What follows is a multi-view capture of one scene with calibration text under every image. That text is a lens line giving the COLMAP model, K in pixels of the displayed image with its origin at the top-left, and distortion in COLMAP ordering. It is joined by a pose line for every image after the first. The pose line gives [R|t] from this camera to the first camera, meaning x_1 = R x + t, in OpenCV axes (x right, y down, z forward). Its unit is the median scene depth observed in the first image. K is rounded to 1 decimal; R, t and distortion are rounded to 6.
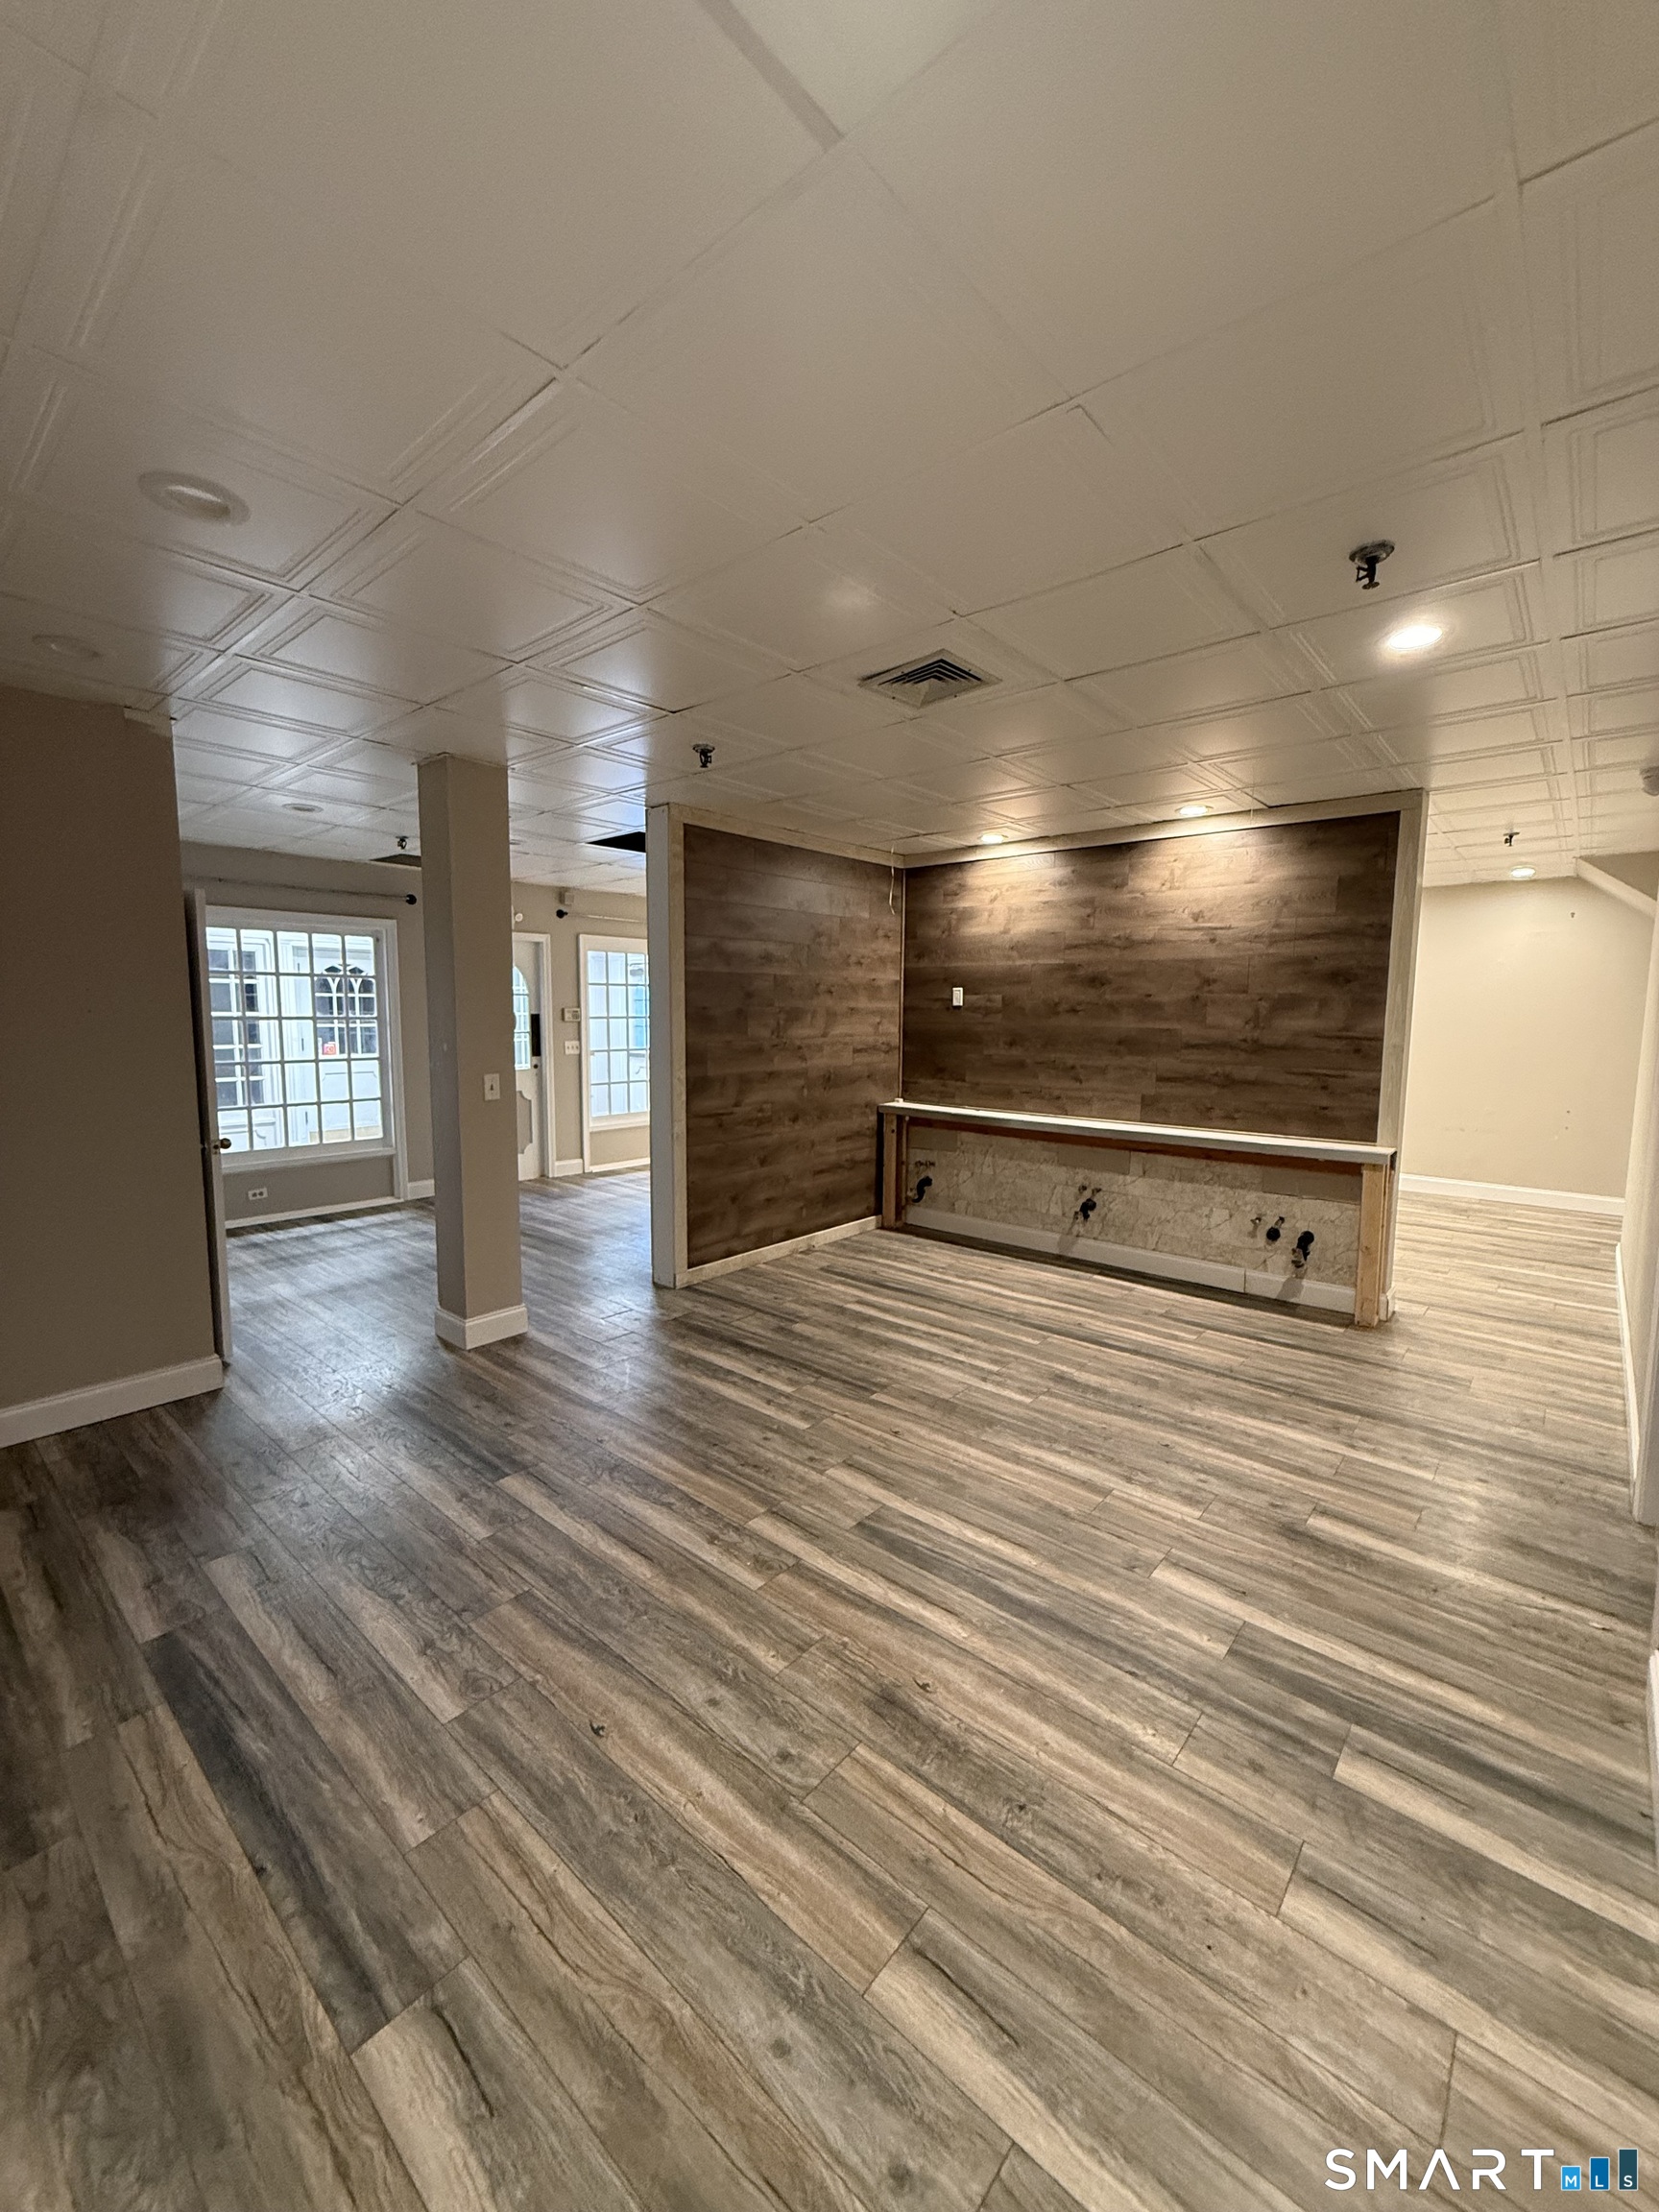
lens RADIAL K [[880.2, 0, 828.8], [0, 880.2, 1104.2], [0, 0, 1]] dist [-0.000271, 0.000025]
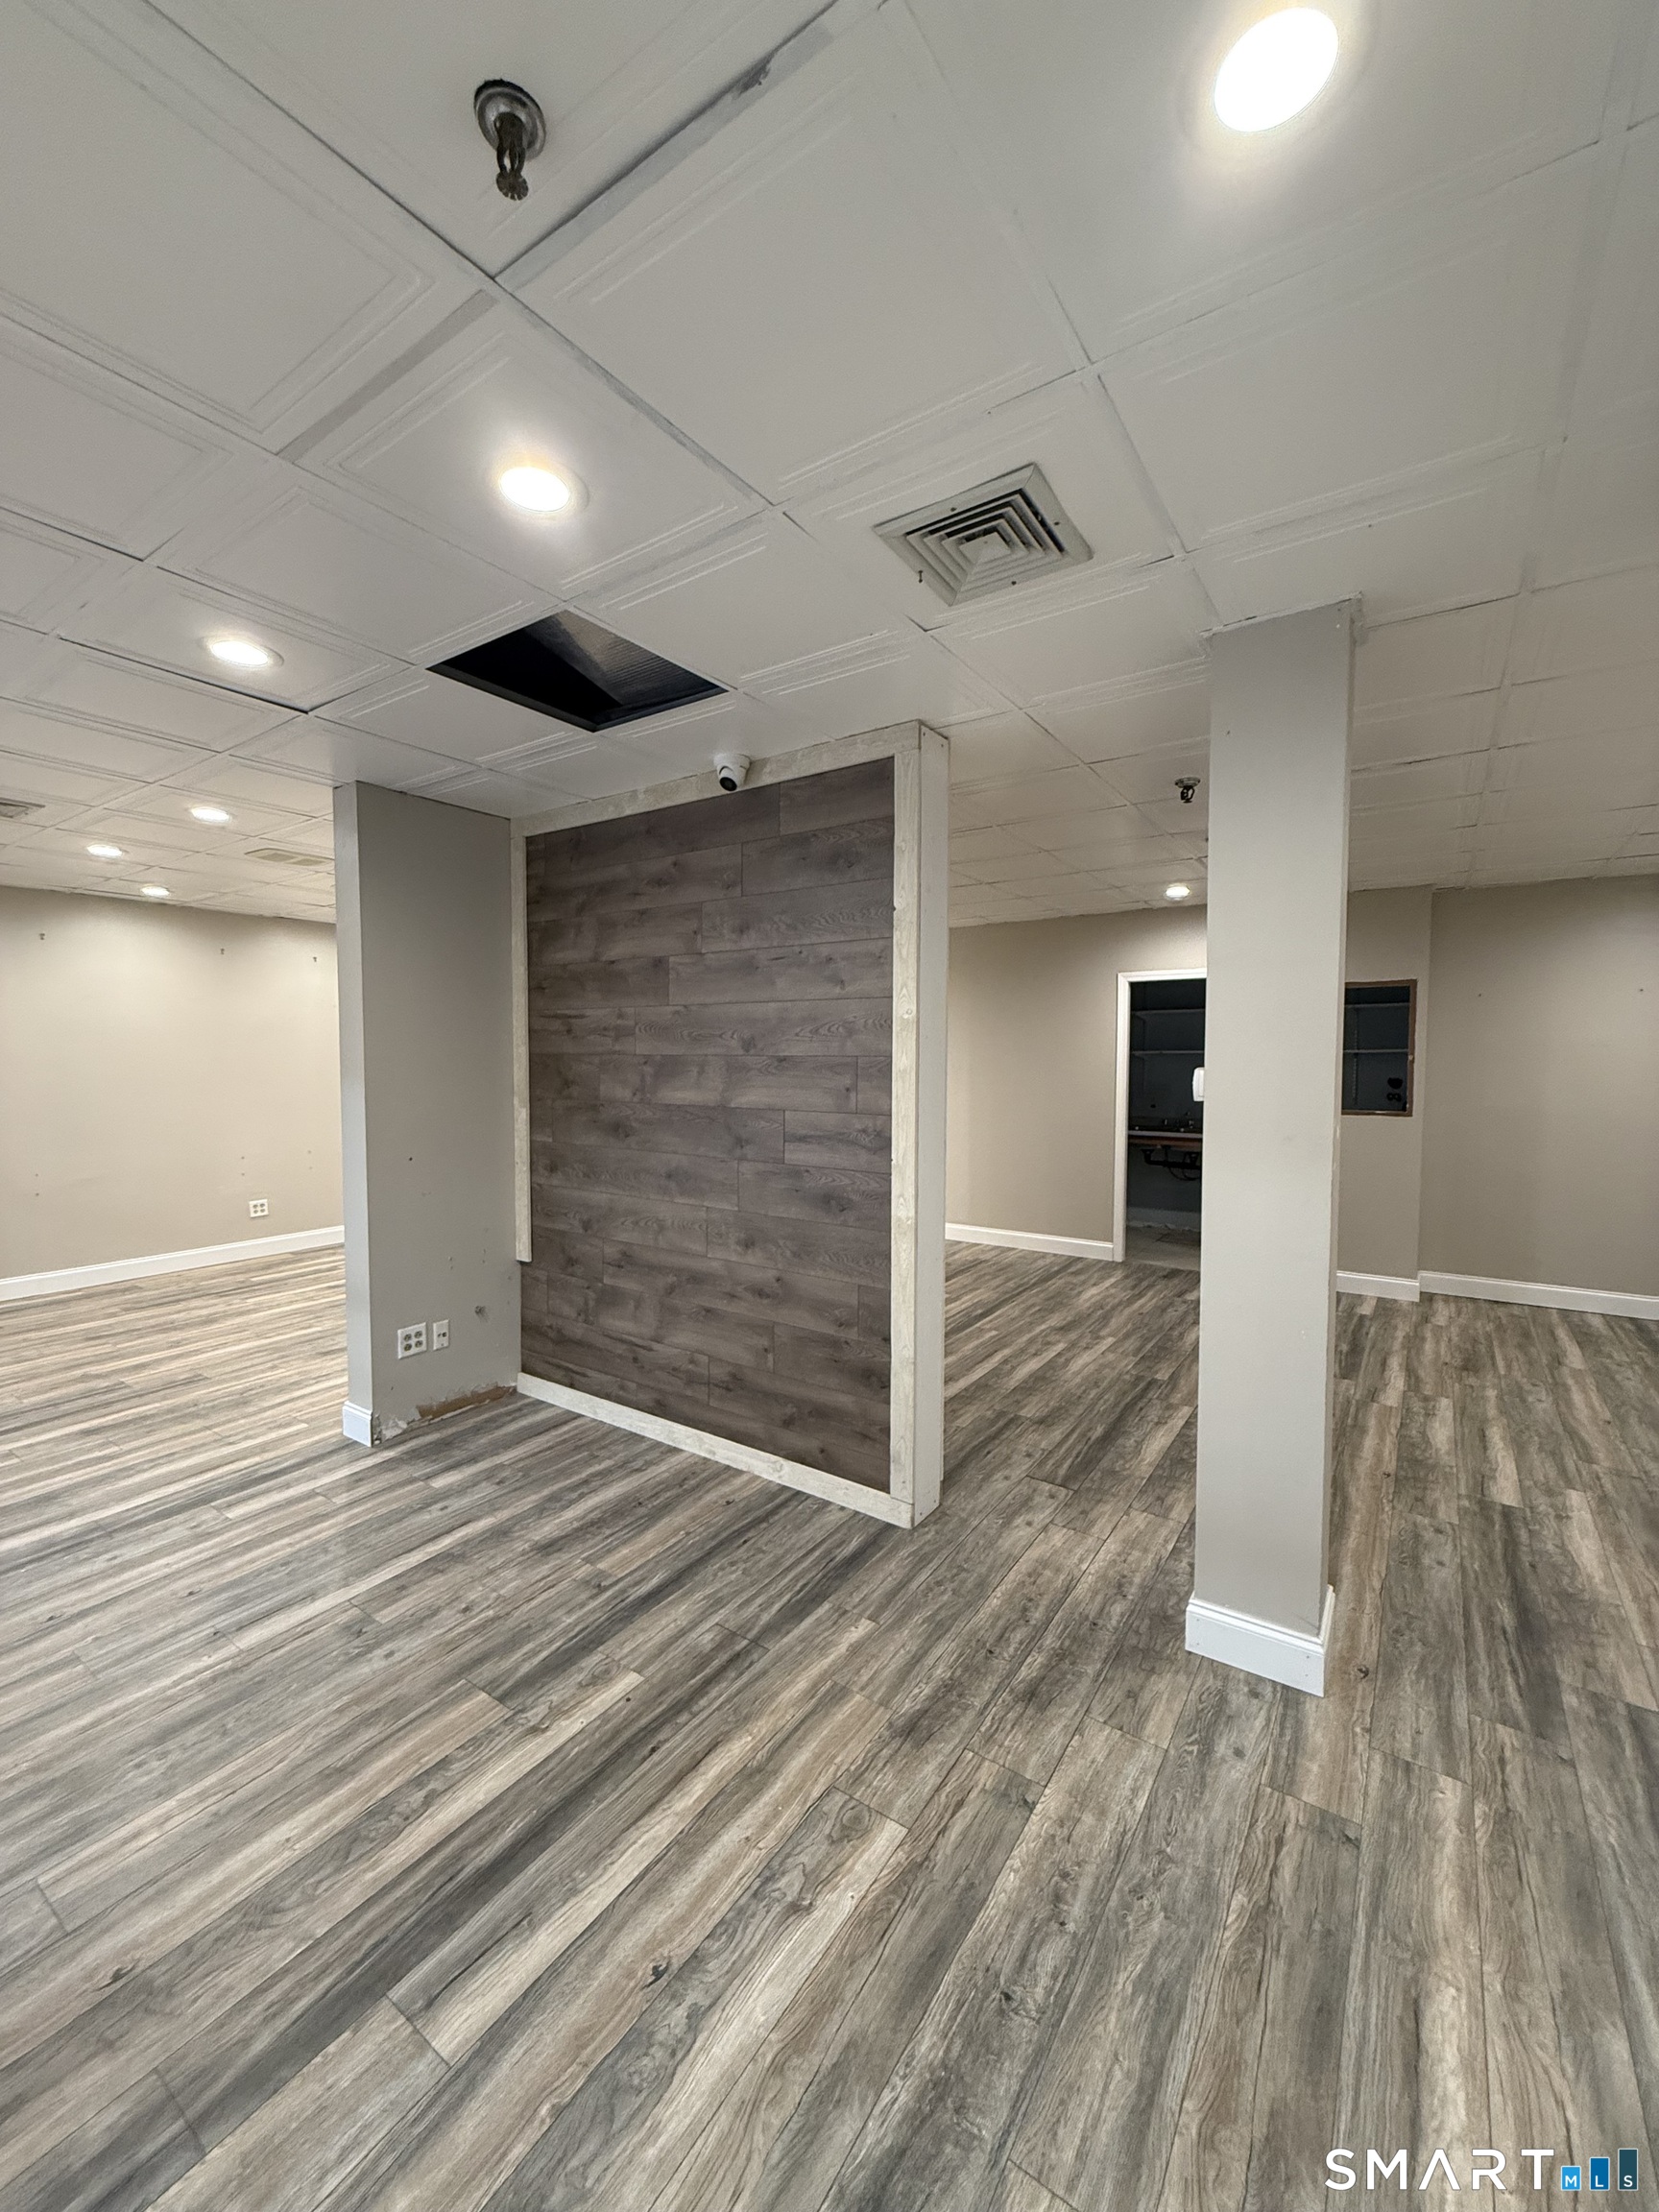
lens RADIAL K [[880.2, 0, 829.6], [0, 880.2, 1096.3], [0, 0, 1]] dist [-0.000271, 0.000025]
pose [[-0.111950, -0.054783, 0.992203, -0.829261], [0.105797, 0.992147, 0.066717, -0.138639], [-0.988066, 0.112441, -0.105275, 1.189175]]
